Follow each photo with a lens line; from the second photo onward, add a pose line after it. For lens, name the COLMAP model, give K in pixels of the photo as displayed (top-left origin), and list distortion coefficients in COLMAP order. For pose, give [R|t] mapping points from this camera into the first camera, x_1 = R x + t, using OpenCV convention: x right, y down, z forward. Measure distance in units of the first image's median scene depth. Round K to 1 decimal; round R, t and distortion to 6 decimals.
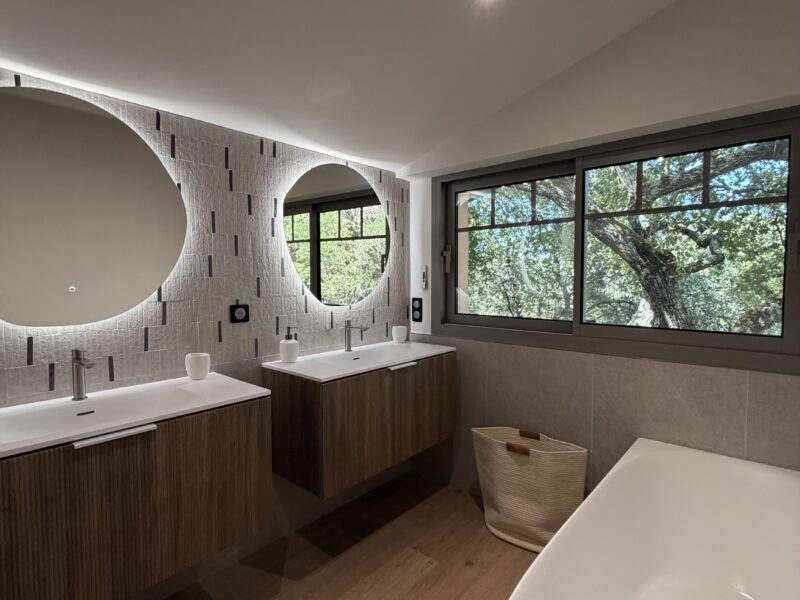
lens RADIAL K [[426.8, 0, 399.4], [0, 426.8, 296.6], [0, 0, 1]] dist [0.019095, -0.004435]
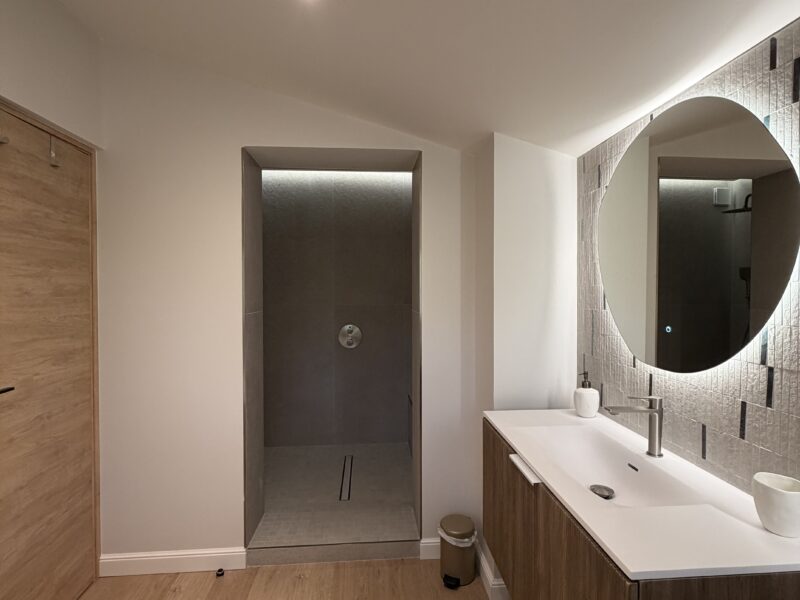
lens RADIAL K [[426.8, 0, 403.5], [0, 426.8, 296.7], [0, 0, 1]] dist [0.019095, -0.004435]
pose [[-0.691930, 0.015624, -0.721795, 0.182481], [-0.032858, 0.998048, 0.053102, -0.086933], [0.721216, 0.060460, -0.690066, 0.943917]]
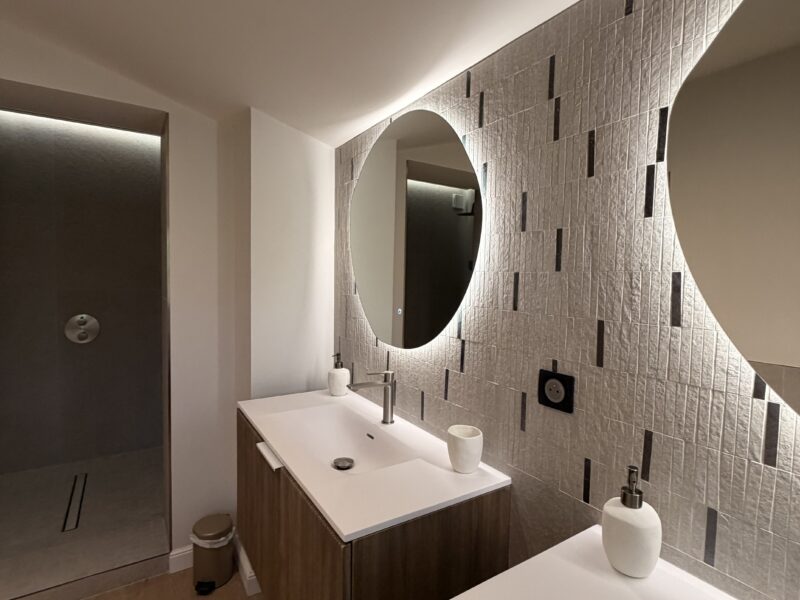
lens RADIAL K [[426.8, 0, 398.0], [0, 426.8, 296.2], [0, 0, 1]] dist [0.019095, -0.004435]
pose [[-0.282634, 0.041357, -0.958336, 0.140509], [-0.063838, 0.996044, 0.061812, -0.087995], [0.957101, 0.078648, -0.278876, 0.988751]]
